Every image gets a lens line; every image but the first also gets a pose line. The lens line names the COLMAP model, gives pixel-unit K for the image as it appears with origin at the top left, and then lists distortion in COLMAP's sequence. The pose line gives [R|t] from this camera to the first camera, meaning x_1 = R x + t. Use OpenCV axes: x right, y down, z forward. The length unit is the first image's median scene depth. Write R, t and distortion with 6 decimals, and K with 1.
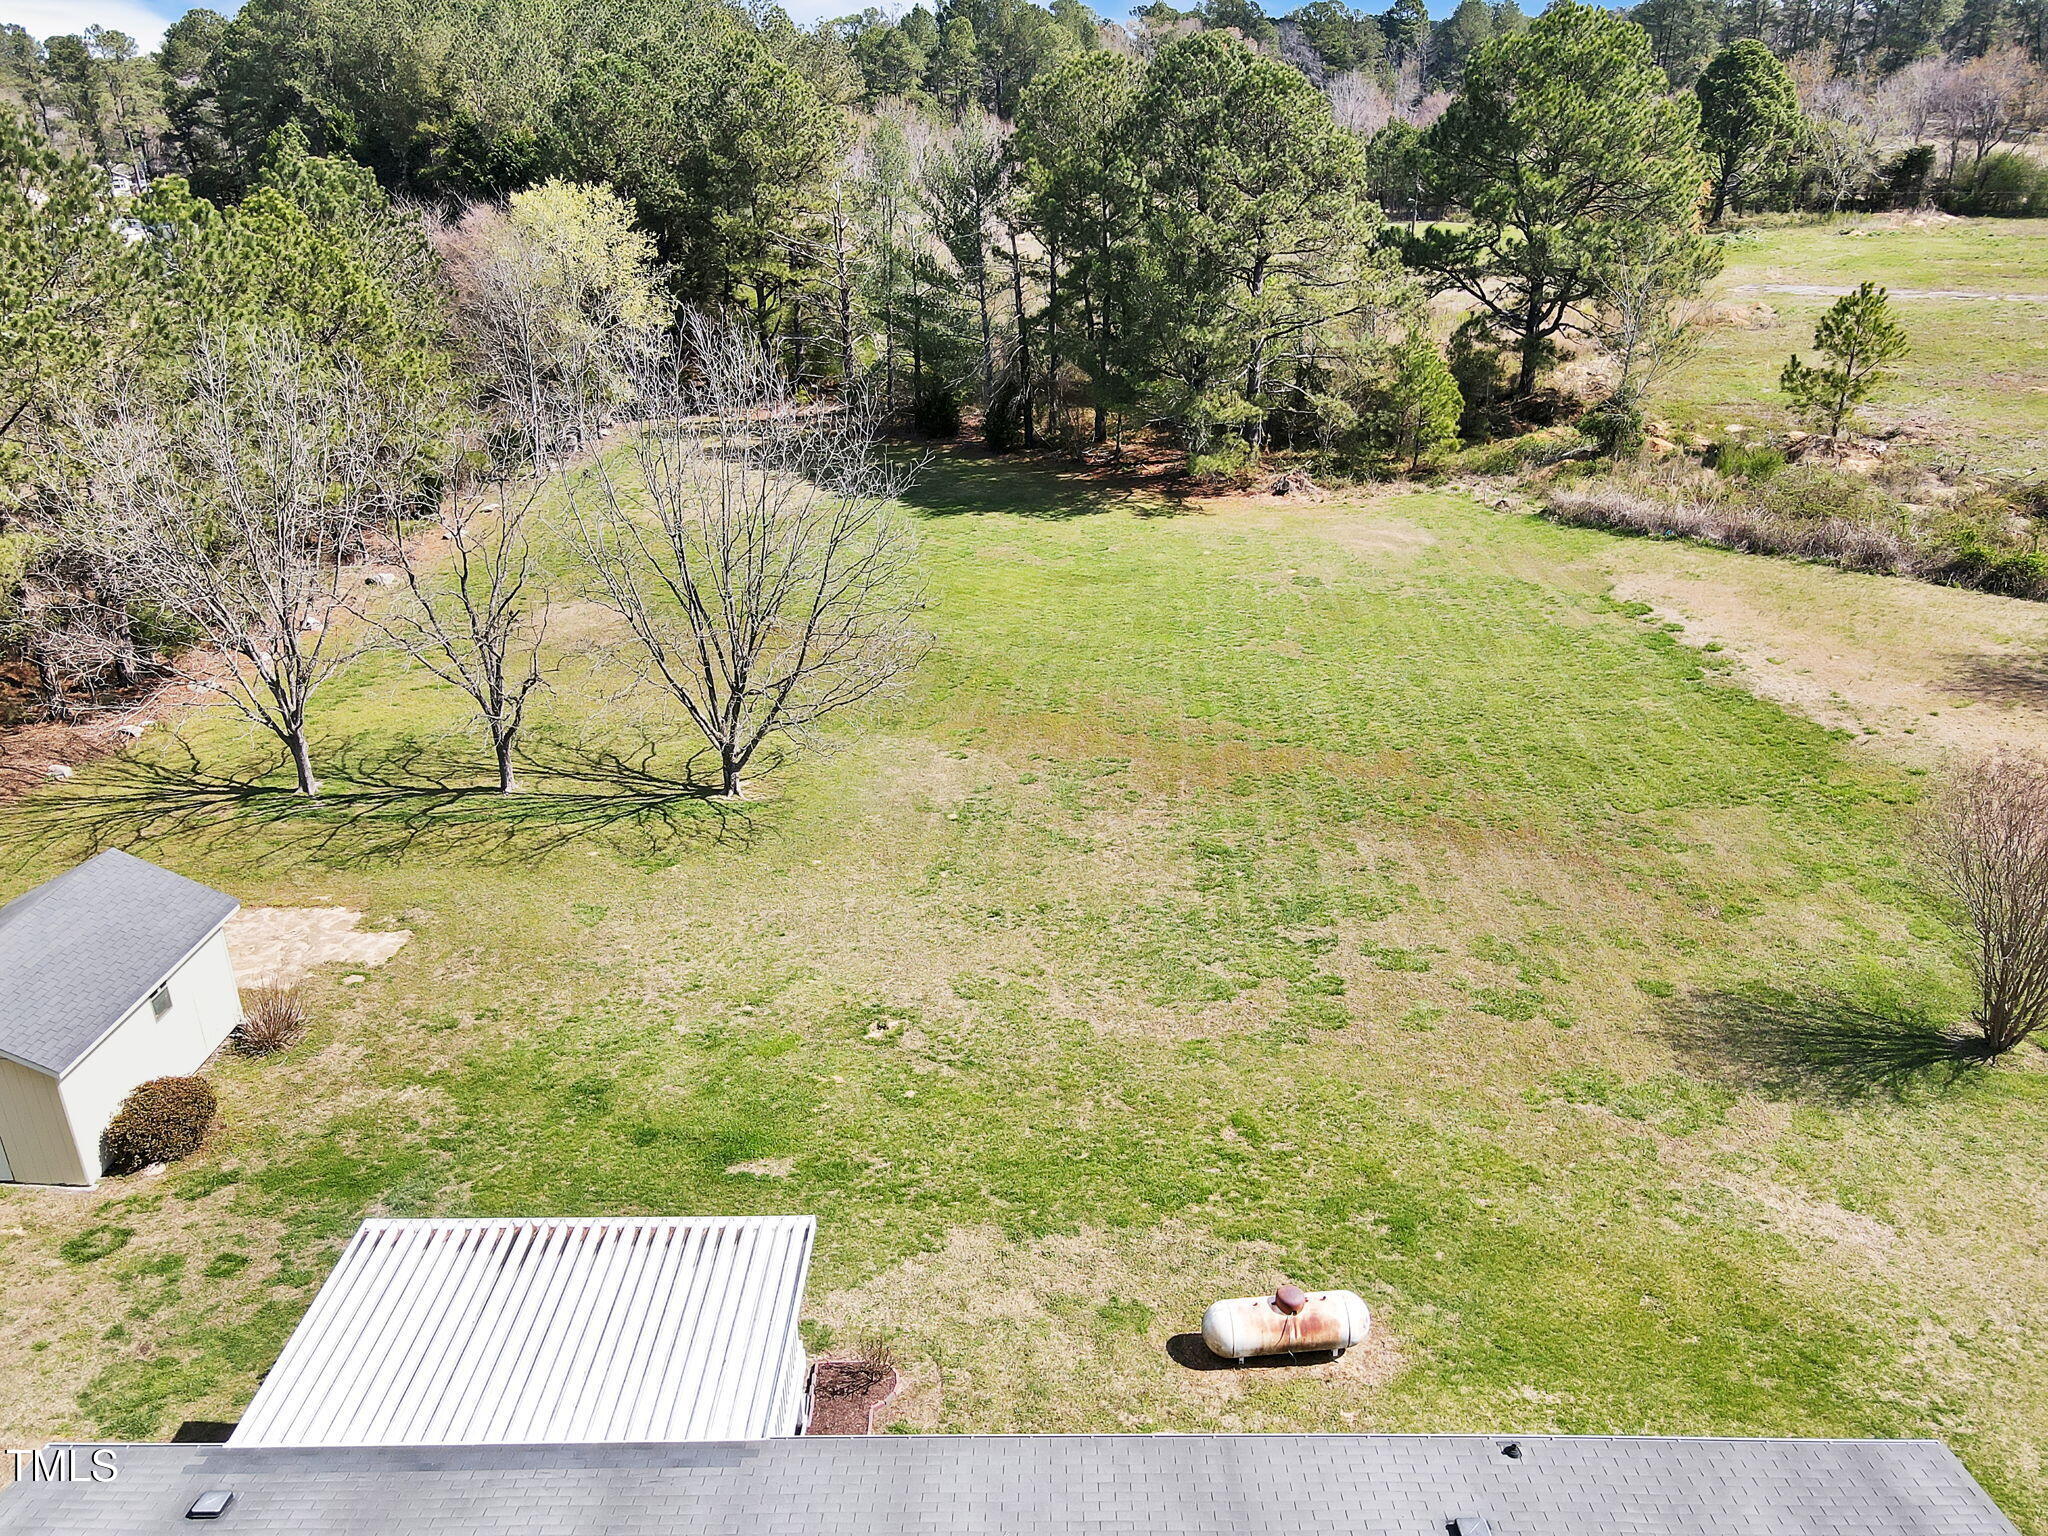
lens RADIAL K [[1565.3, 0, 1024.0], [0, 1565.3, 768.0], [0, 0, 1]] dist [-0.030982, 0.094128]
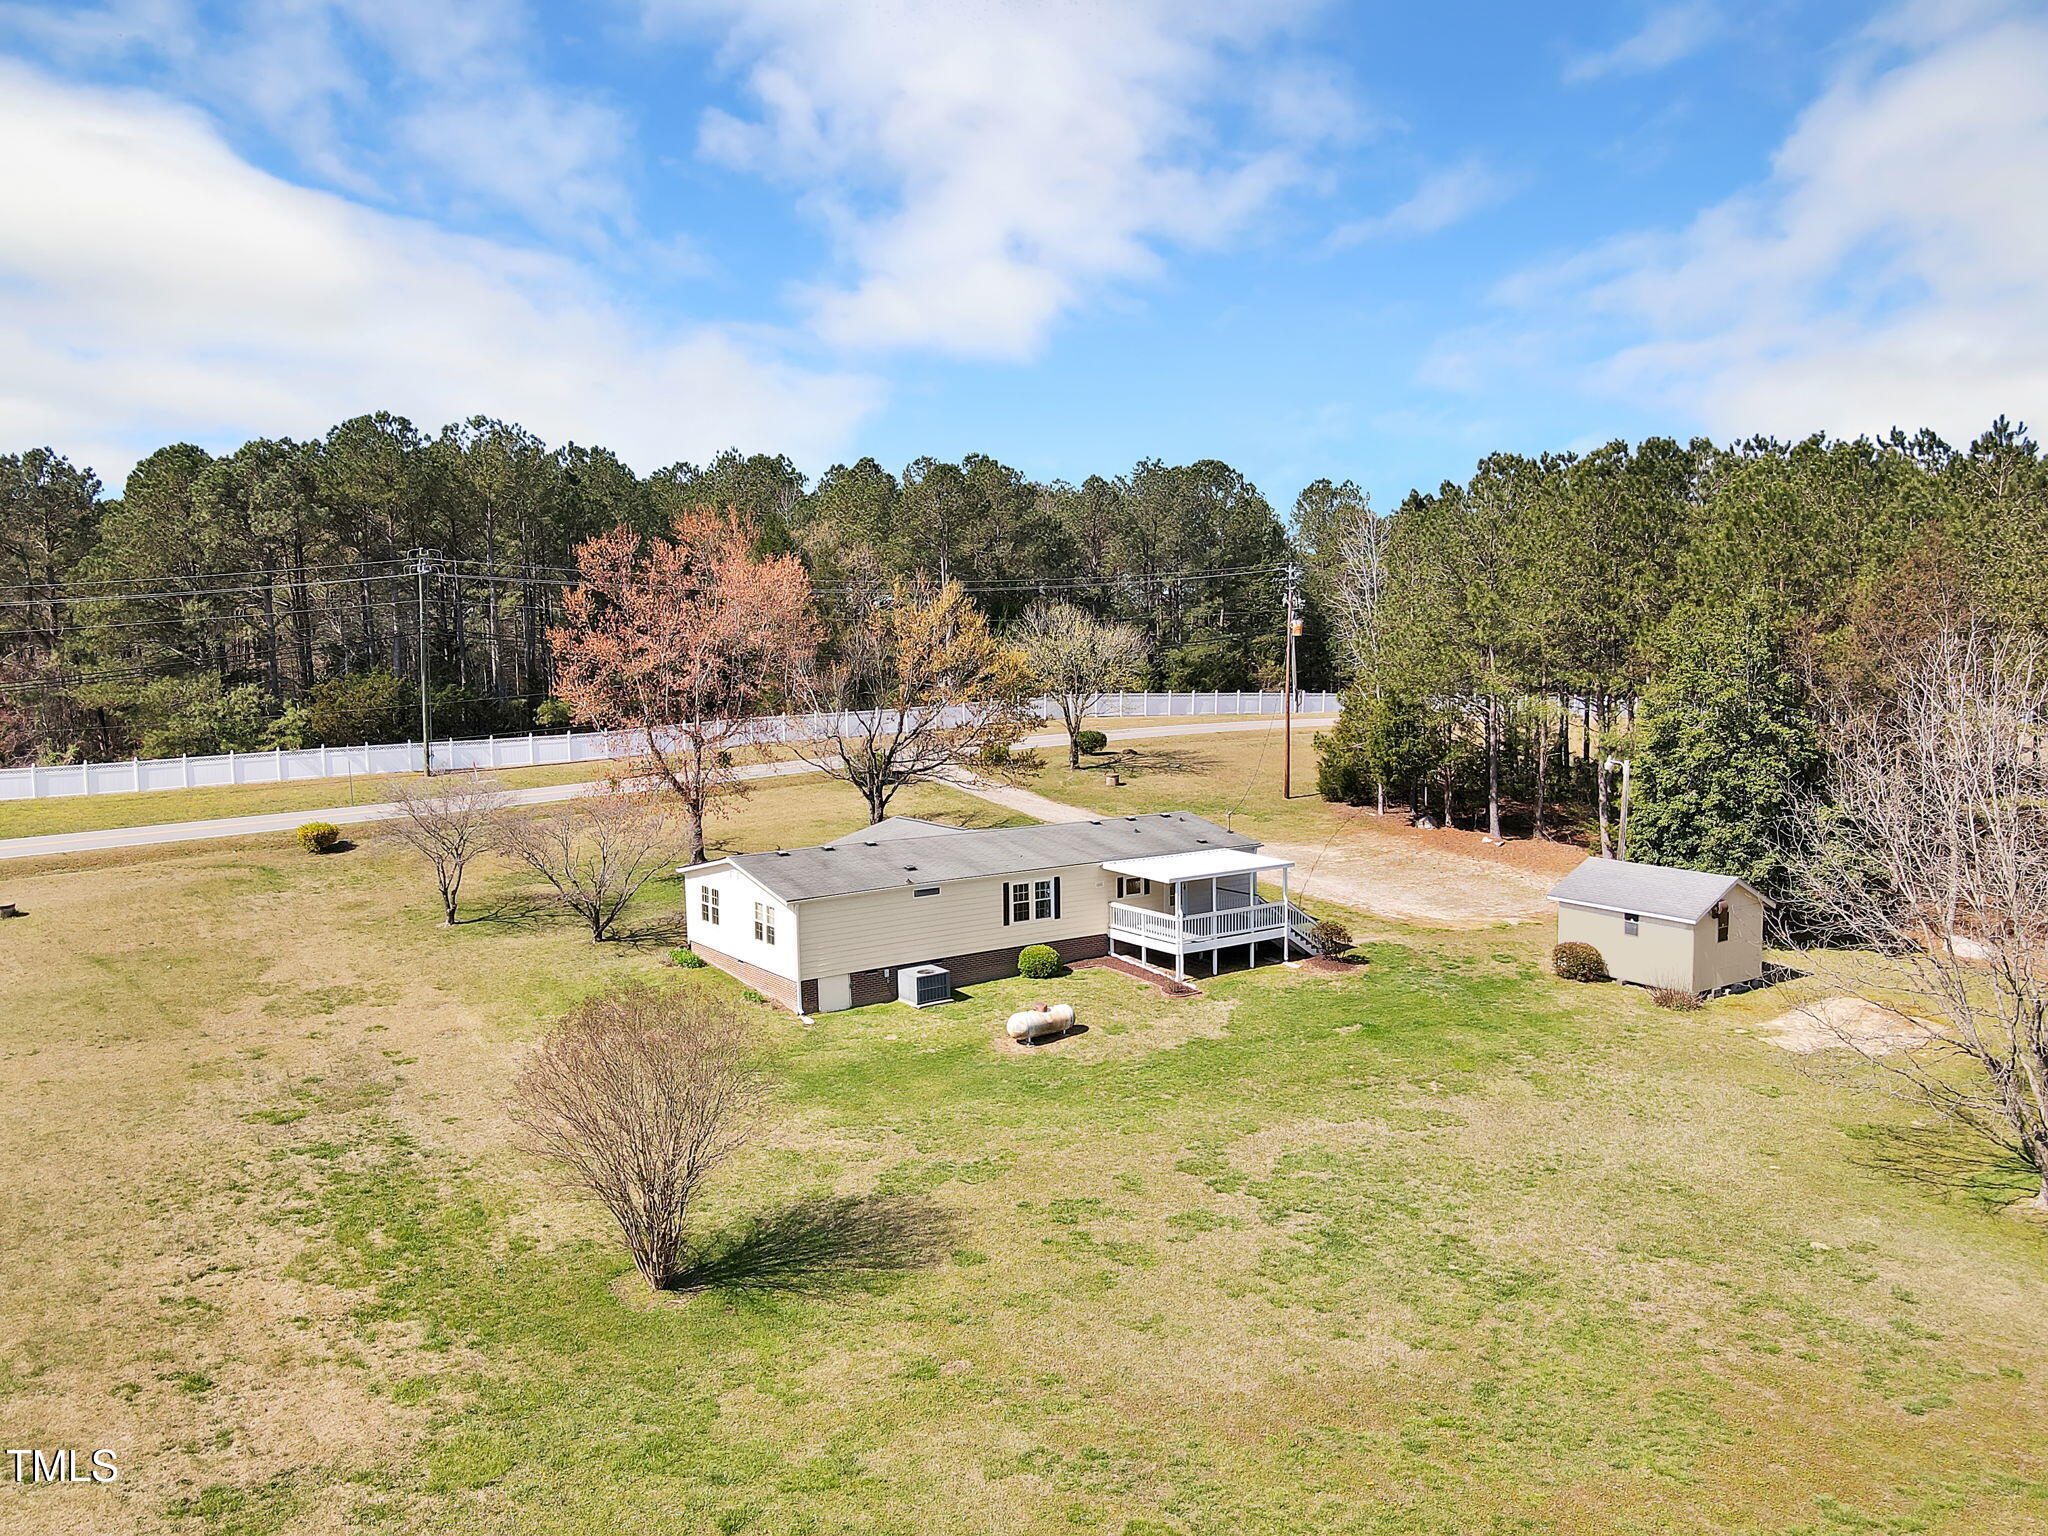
lens RADIAL K [[1574.2, 0, 1019.6], [0, 1574.2, 730.8], [0, 0, 1]] dist [-0.003598, 0.007112]
pose [[-0.829116, 0.064257, -0.555372, 0.696974], [-0.195695, 0.897175, 0.395956, -0.428069], [0.523708, 0.436977, -0.731287, 1.223892]]
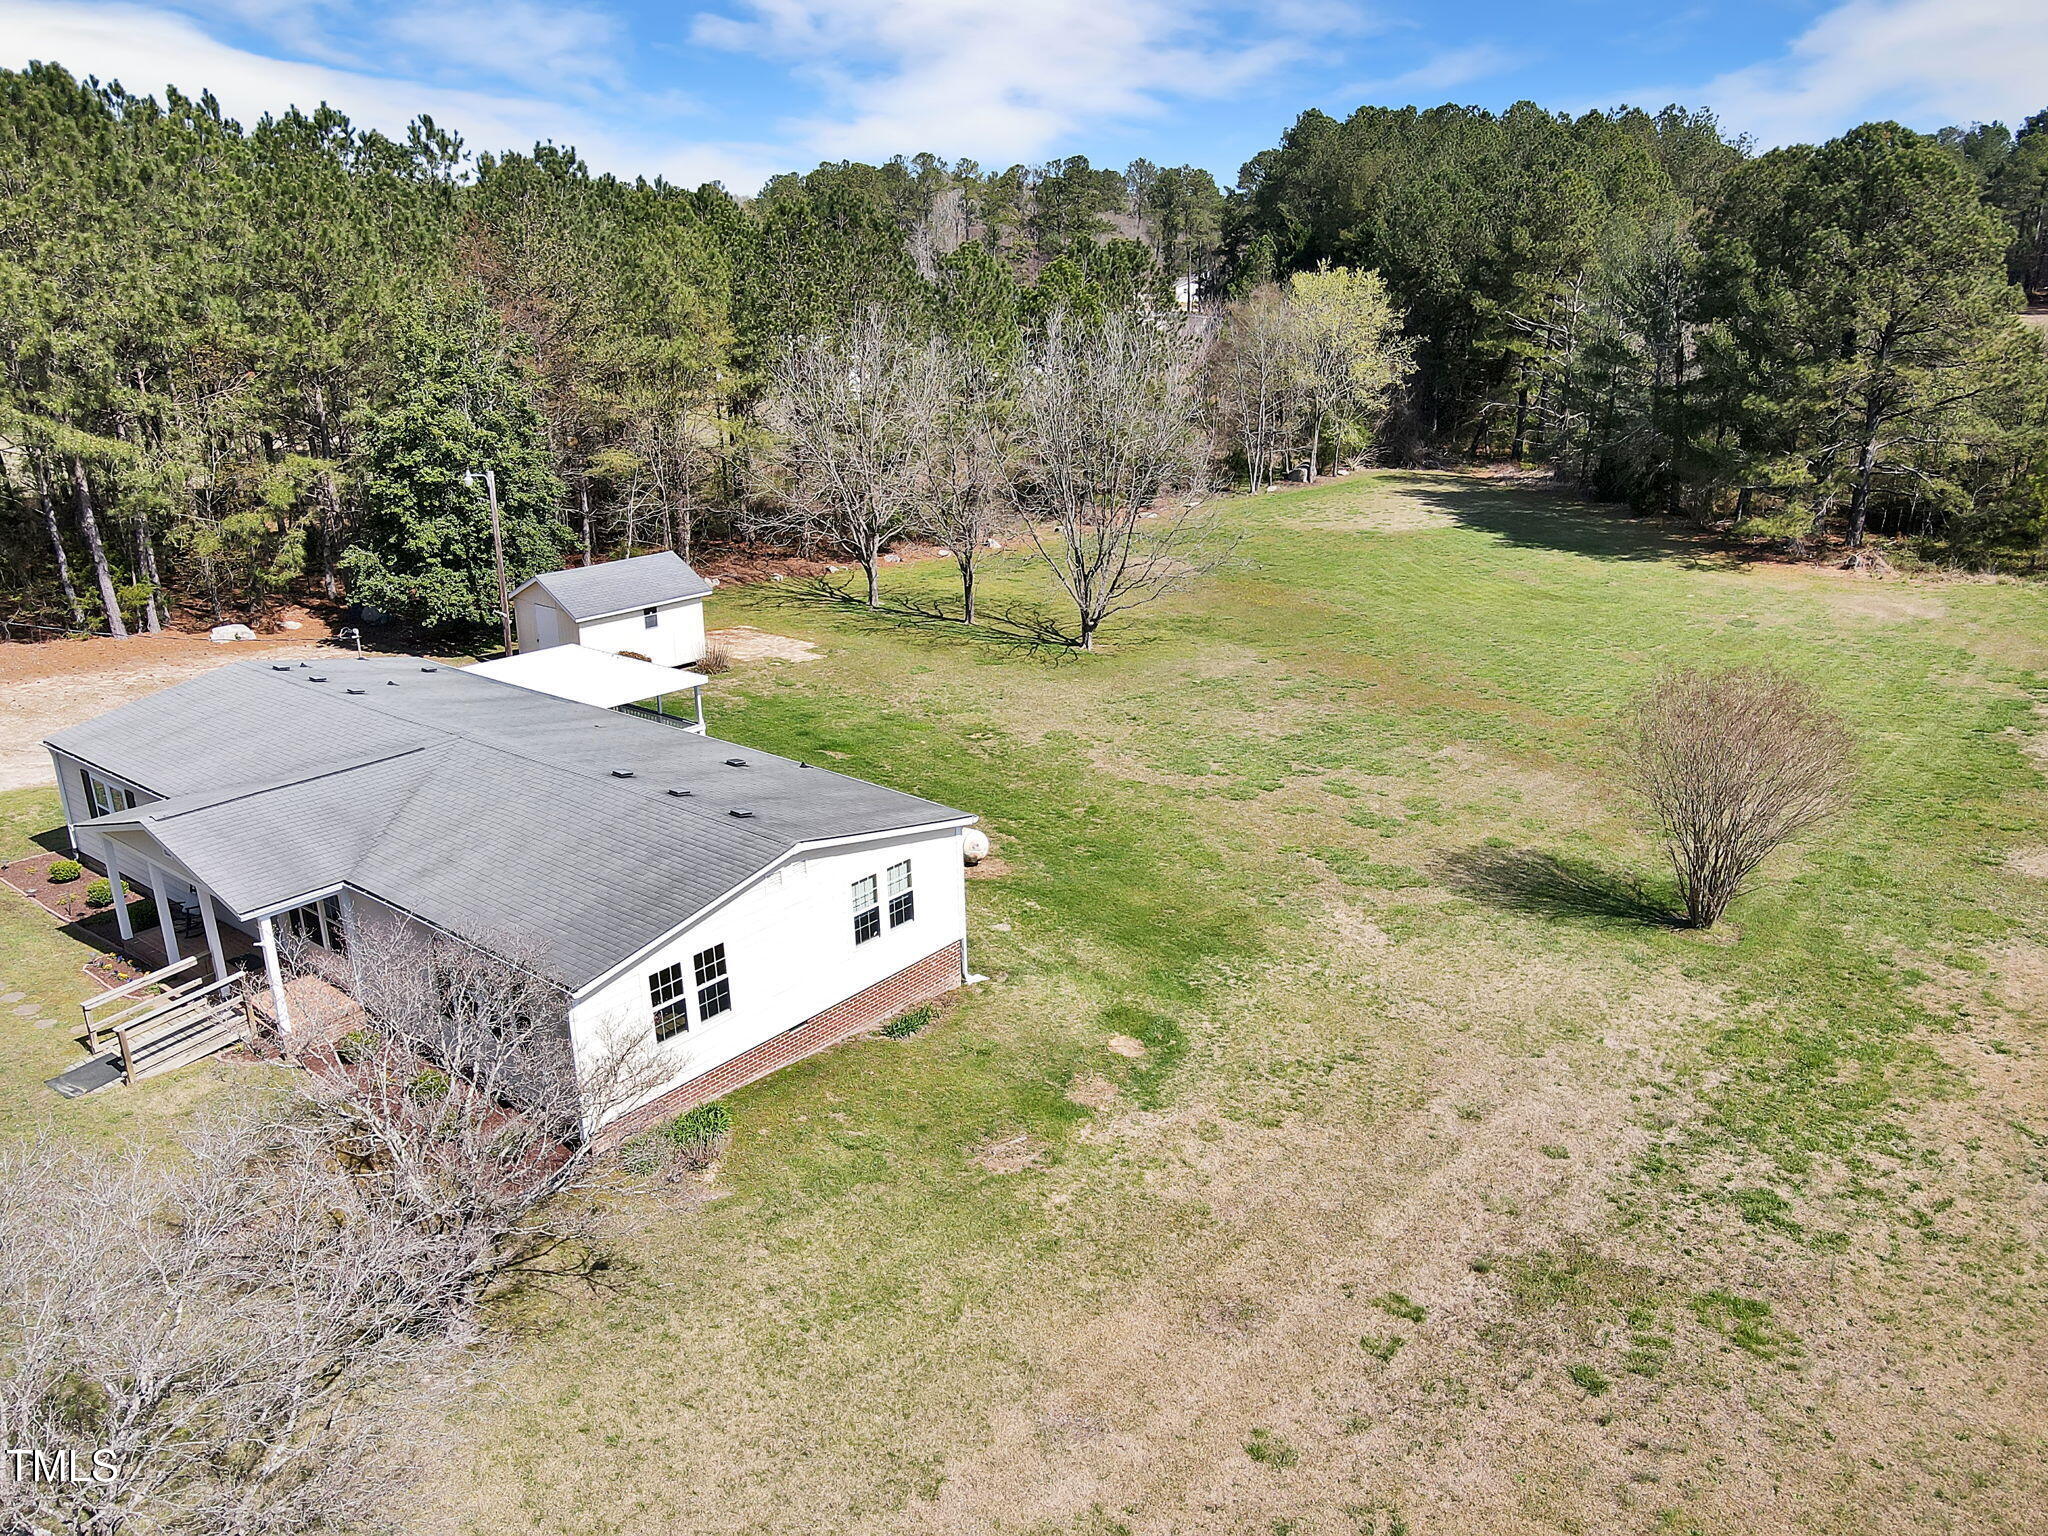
lens RADIAL K [[1574.2, 0, 1019.6], [0, 1574.2, 730.8], [0, 0, 1]] dist [-0.003598, 0.007112]
pose [[0.783892, 0.190092, -0.591082, 0.635893], [-0.246883, 0.968916, -0.015812, 0.129037], [0.569703, 0.158323, 0.806457, -0.185450]]
